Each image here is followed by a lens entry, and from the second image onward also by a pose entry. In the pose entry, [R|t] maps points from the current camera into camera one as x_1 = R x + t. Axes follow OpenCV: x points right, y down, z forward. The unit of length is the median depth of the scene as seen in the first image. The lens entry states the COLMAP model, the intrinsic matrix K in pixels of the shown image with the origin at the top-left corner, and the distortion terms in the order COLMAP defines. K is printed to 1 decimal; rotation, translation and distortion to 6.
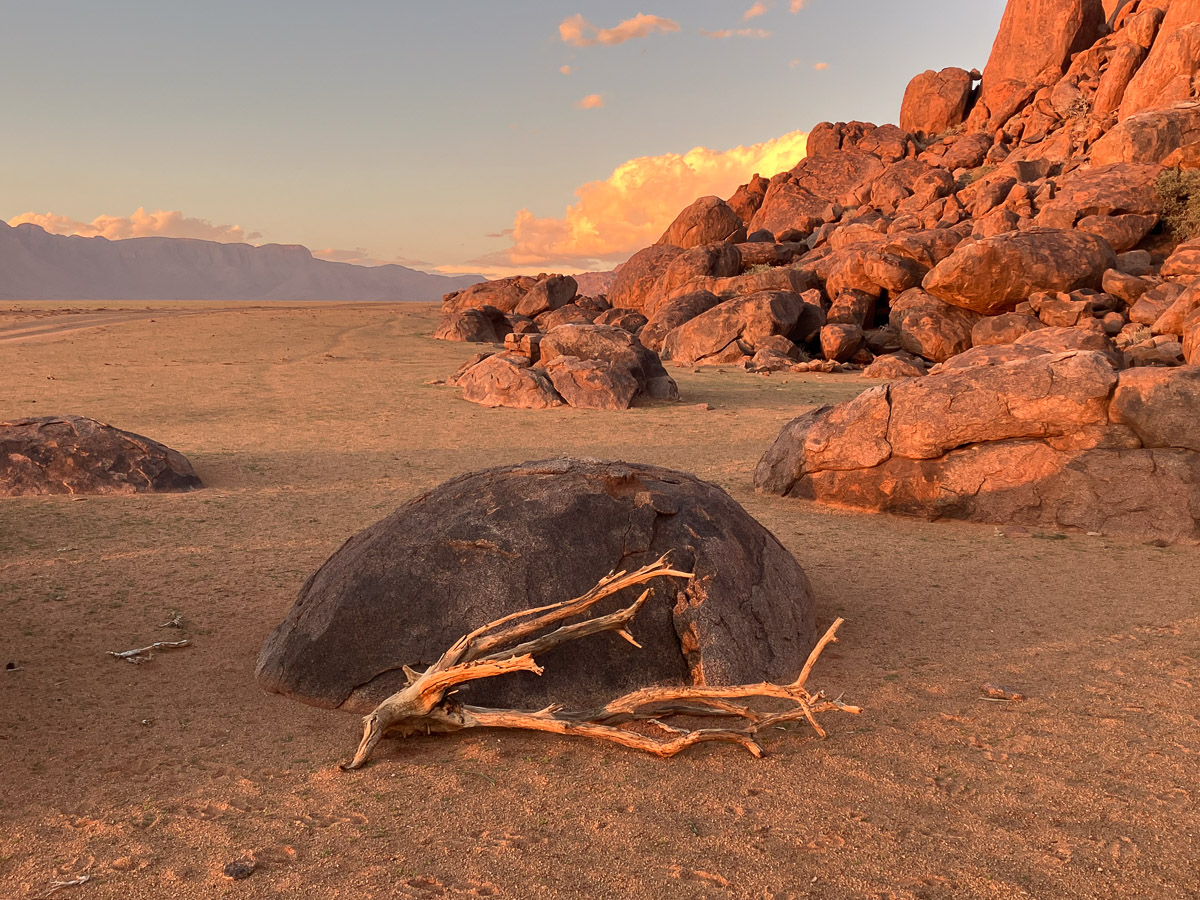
lens RADIAL K [[1382.2, 0, 600.0], [0, 1382.2, 450.0], [0, 0, 1]] dist [0.136818, -0.404193]
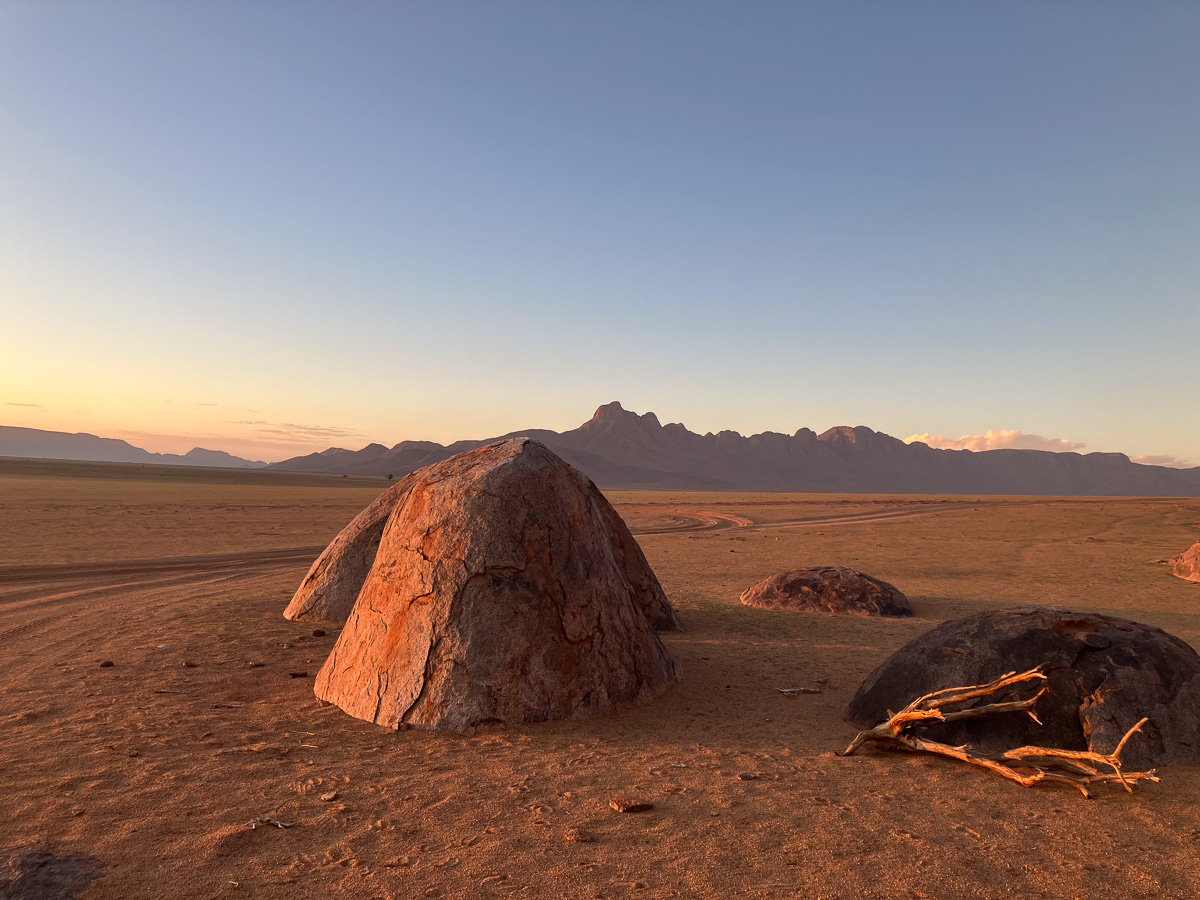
lens RADIAL K [[985.6, 0, 600.0], [0, 985.6, 450.0], [0, 0, 1]] dist [-0.004656, -0.007830]
pose [[0.764081, -0.015960, -0.644923, 0.359038], [-0.080913, 0.989429, -0.120349, 0.005144], [0.640026, 0.144139, 0.754712, -0.228179]]
